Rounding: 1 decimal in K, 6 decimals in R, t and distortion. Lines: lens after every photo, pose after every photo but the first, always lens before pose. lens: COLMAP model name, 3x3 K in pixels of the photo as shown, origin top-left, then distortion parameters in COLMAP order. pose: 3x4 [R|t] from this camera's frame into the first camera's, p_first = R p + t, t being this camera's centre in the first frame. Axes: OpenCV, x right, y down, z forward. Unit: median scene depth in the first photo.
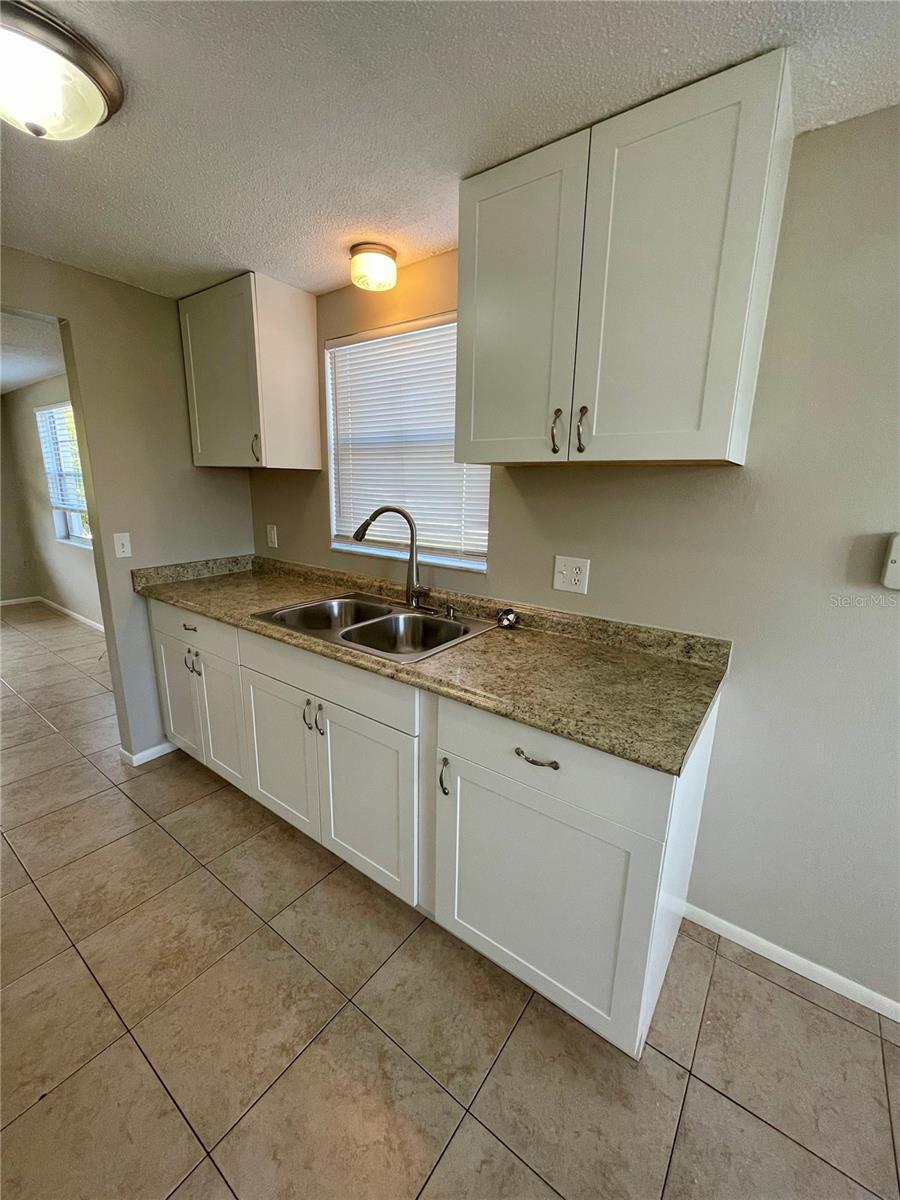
lens RADIAL K [[482.6, 0, 449.0], [0, 482.6, 596.0], [0, 0, 1]] dist [0.001484, -0.000146]
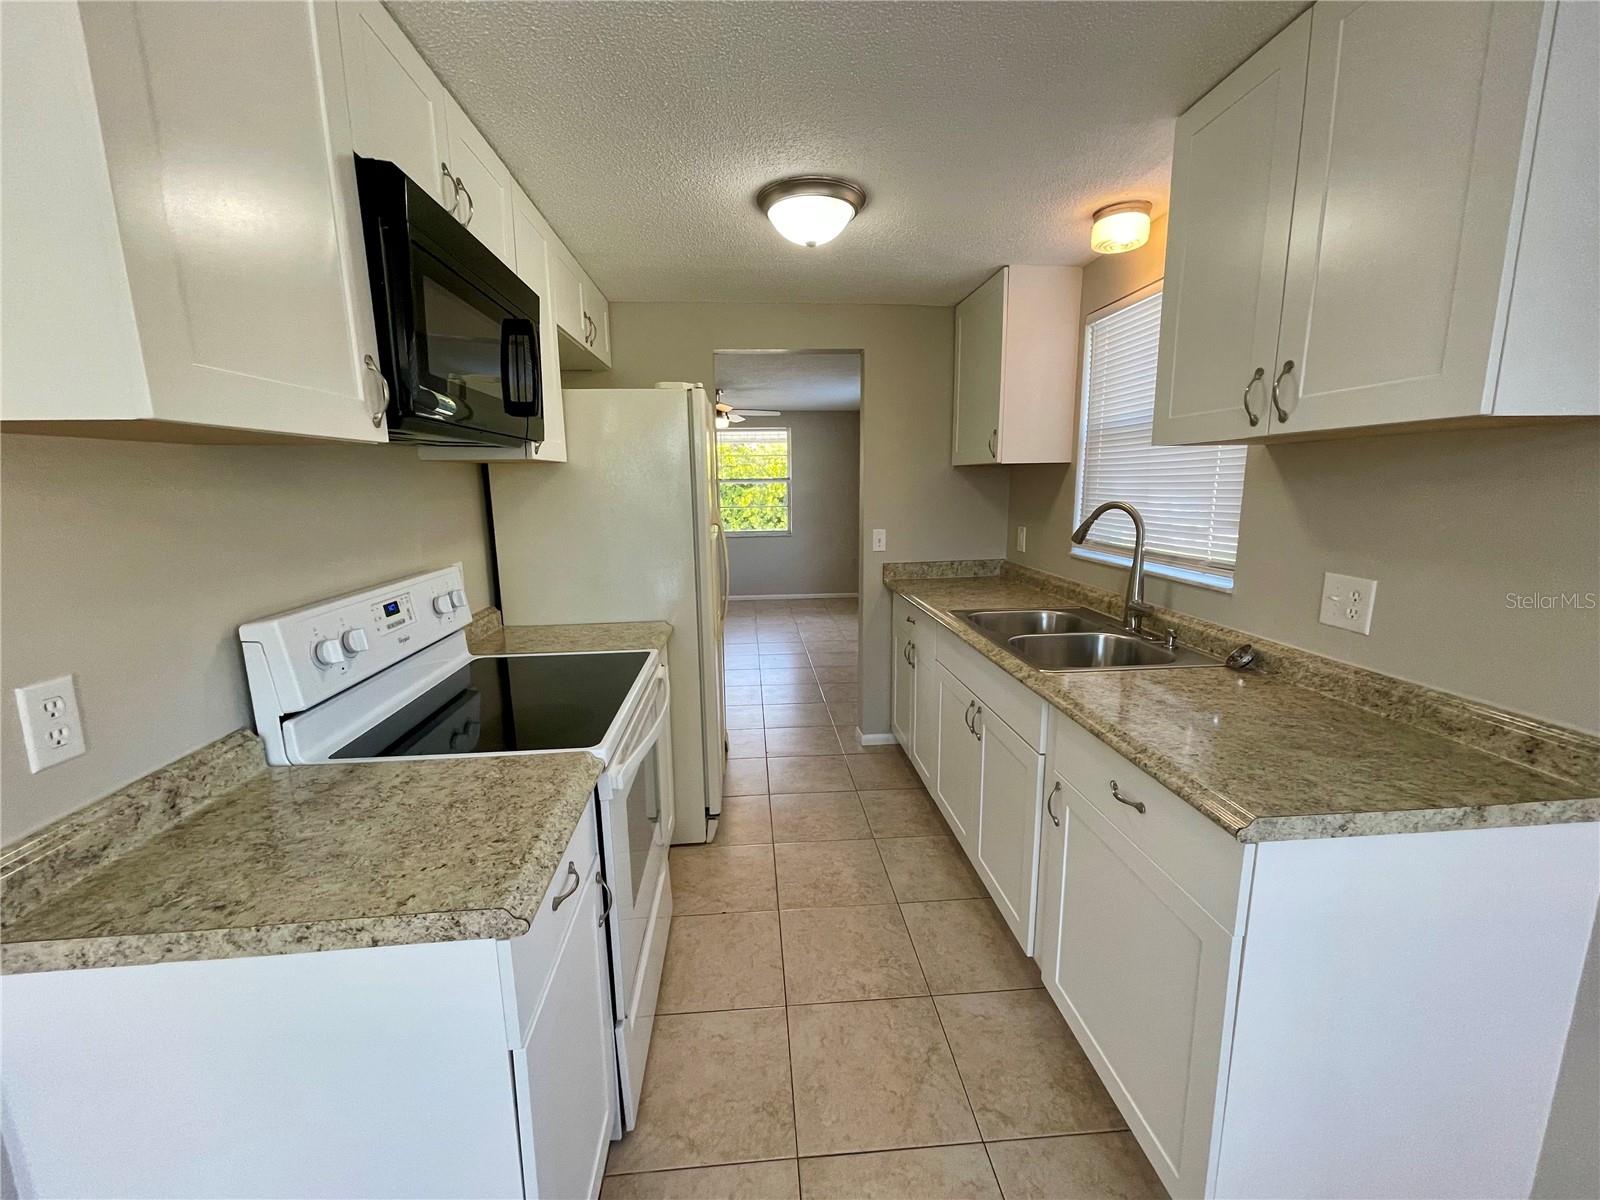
lens RADIAL K [[643.5, 0, 798.8], [0, 643.5, 597.3], [0, 0, 1]] dist [0.001484, -0.000146]
pose [[0.656861, 0.104537, -0.746730, 0.375817], [-0.146944, 0.989102, 0.009208, 0.044865], [0.739555, 0.103679, 0.665063, -0.115481]]
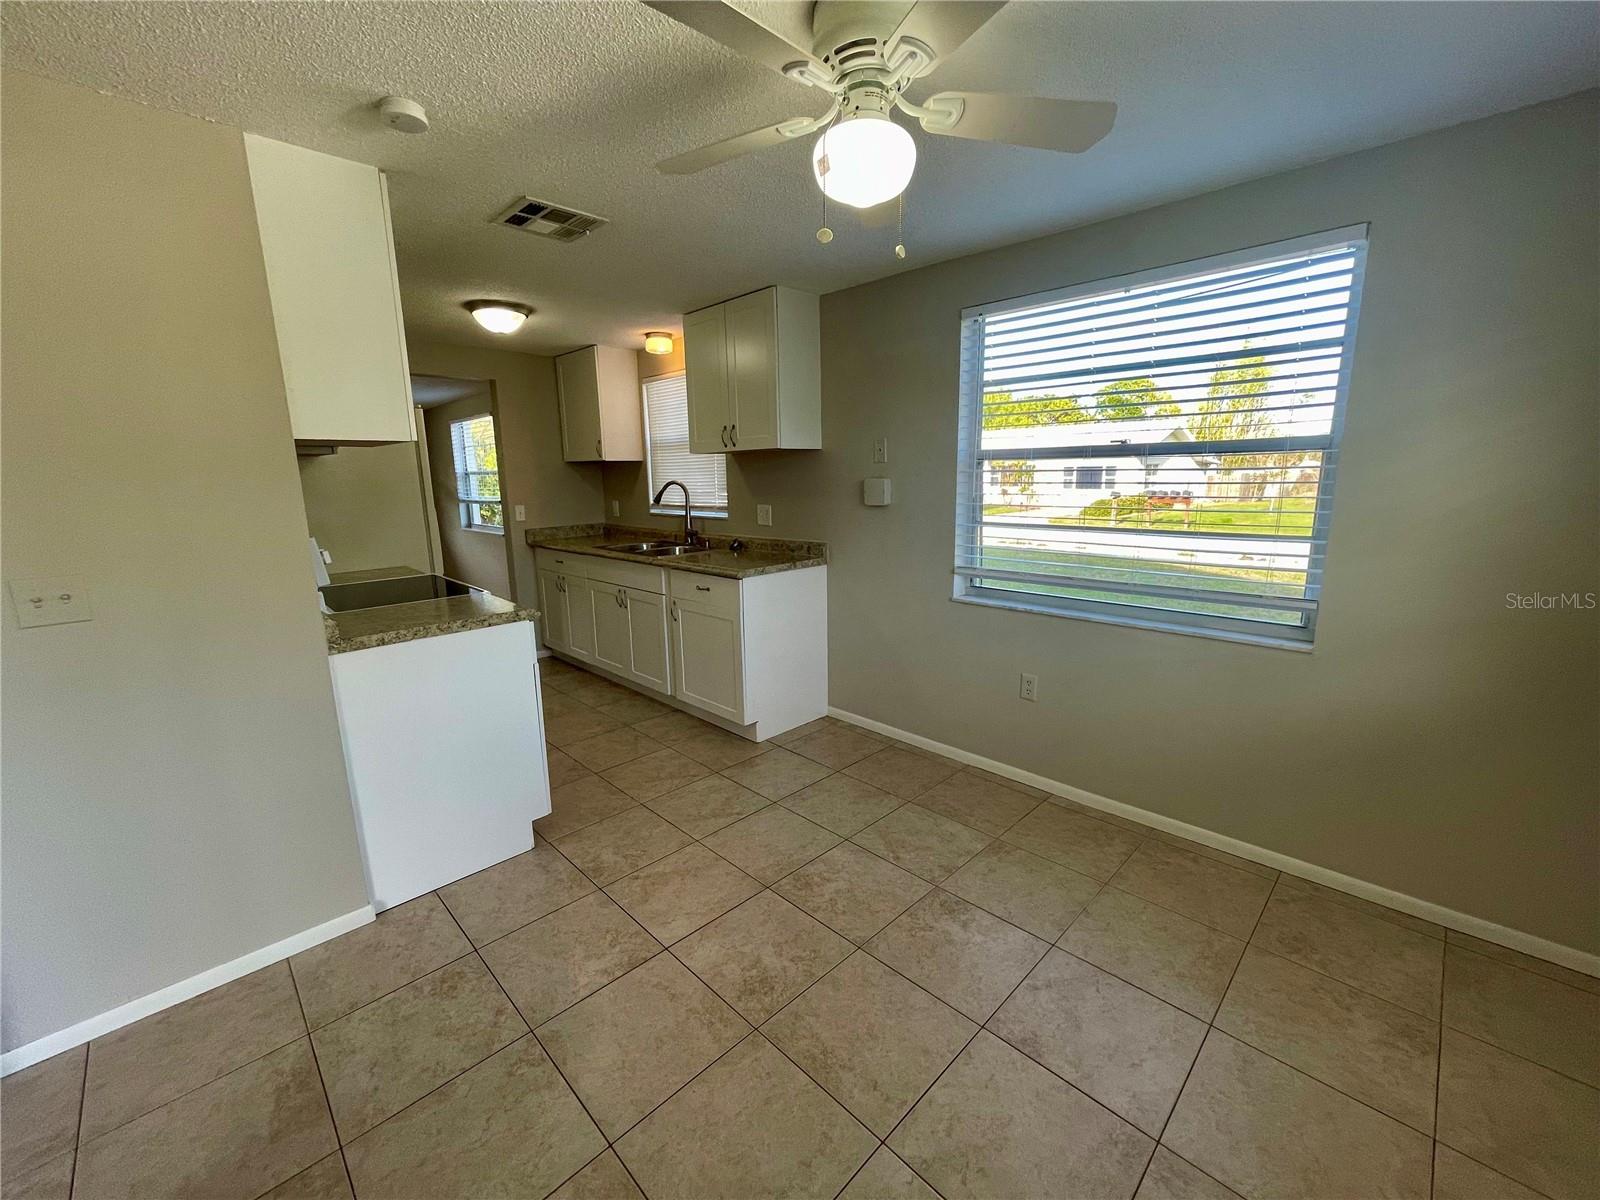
lens RADIAL K [[643.5, 0, 798.3], [0, 643.5, 596.1], [0, 0, 1]] dist [0.001484, -0.000146]
pose [[0.987632, -0.007257, -0.156619, 0.659880], [0.000573, 0.999089, -0.042679, 0.308677], [0.156786, 0.042061, 0.986737, -1.110754]]
